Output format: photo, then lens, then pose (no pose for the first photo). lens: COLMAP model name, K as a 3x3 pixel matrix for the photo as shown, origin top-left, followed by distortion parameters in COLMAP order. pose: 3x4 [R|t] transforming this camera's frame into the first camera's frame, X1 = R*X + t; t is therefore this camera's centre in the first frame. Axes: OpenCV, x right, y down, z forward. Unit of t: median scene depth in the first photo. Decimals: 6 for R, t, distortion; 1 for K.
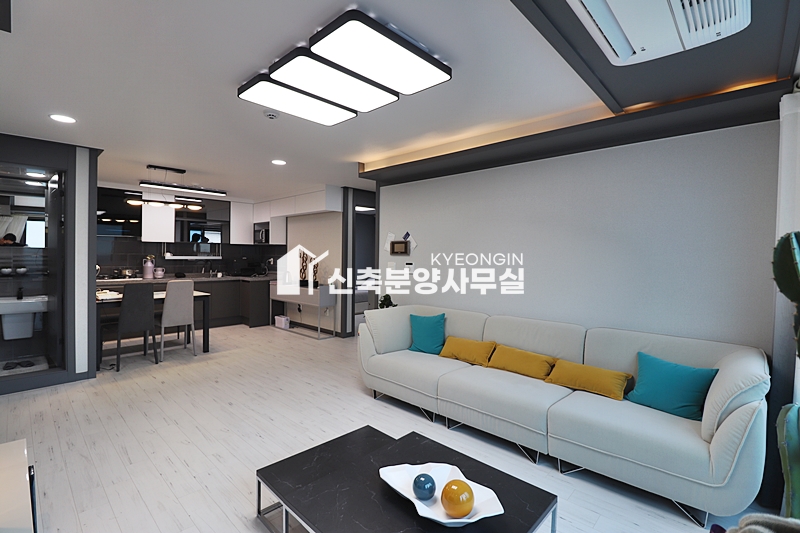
lens RADIAL K [[367.6, 0, 400.7], [0, 367.6, 260.2], [0, 0, 1]] dist [-0.001476, -0.013018]
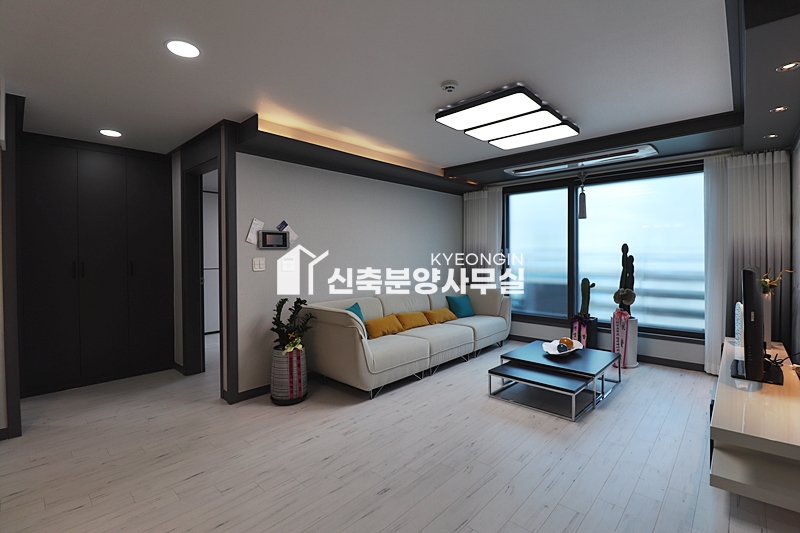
lens RADIAL K [[366.9, 0, 399.4], [0, 366.9, 258.2], [0, 0, 1]] dist [0.000021, -0.014158]
pose [[-0.004075, -0.022528, 0.999738, -0.766720], [0.018842, 0.999567, 0.022601, -0.006483], [-0.999814, 0.018930, -0.003649, 0.698537]]
